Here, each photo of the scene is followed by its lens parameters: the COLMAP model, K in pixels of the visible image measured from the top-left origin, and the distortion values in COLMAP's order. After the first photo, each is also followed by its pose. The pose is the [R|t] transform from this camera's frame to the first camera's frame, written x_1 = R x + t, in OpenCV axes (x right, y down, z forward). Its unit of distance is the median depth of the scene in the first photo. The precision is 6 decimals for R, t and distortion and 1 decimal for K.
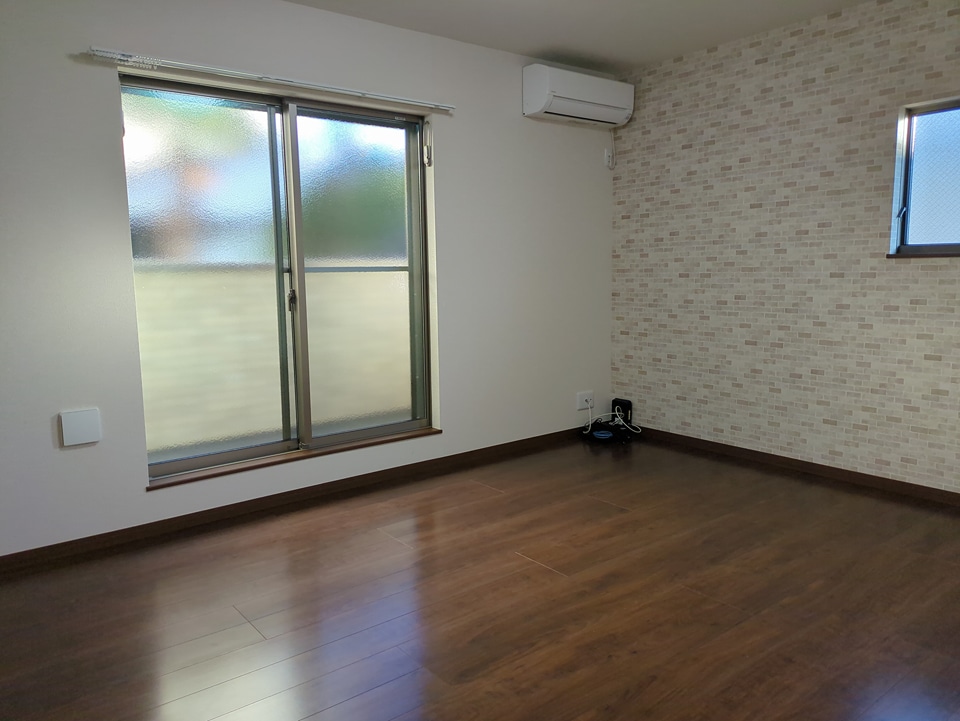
lens RADIAL K [[716.6, 0, 476.8], [0, 716.6, 363.7], [0, 0, 1]] dist [0.064560, -0.062974]
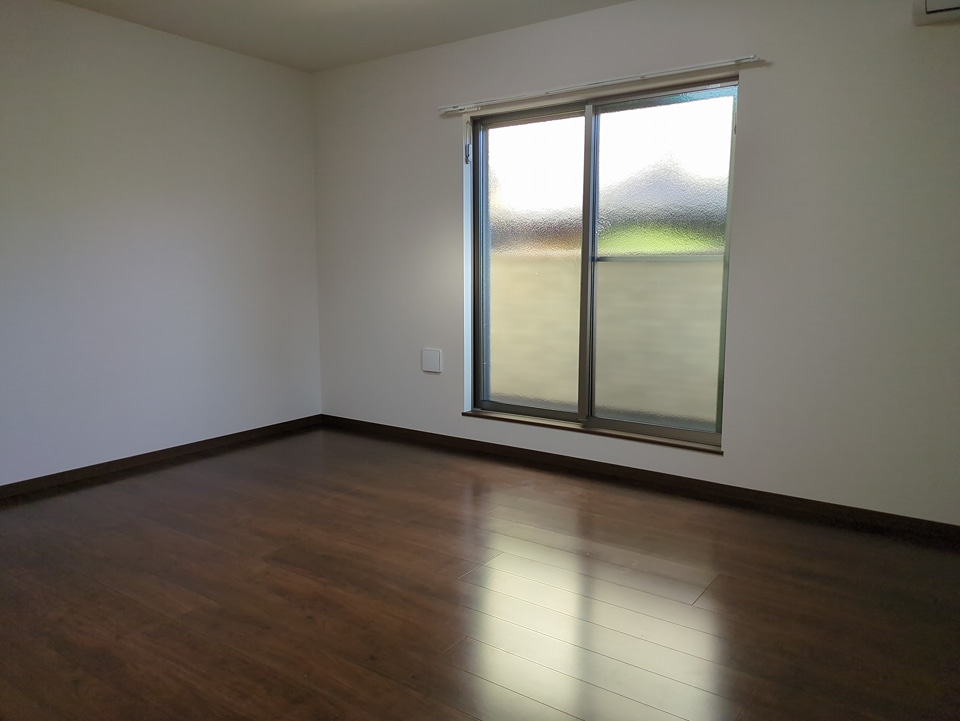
lens RADIAL K [[716.6, 0, 476.8], [0, 716.6, 363.7], [0, 0, 1]] dist [0.064560, -0.062974]
pose [[0.263188, 0.140851, -0.954407, 0.745980], [-0.137176, 0.984697, 0.107494, -0.067192], [0.954942, 0.102631, 0.278481, 0.545076]]
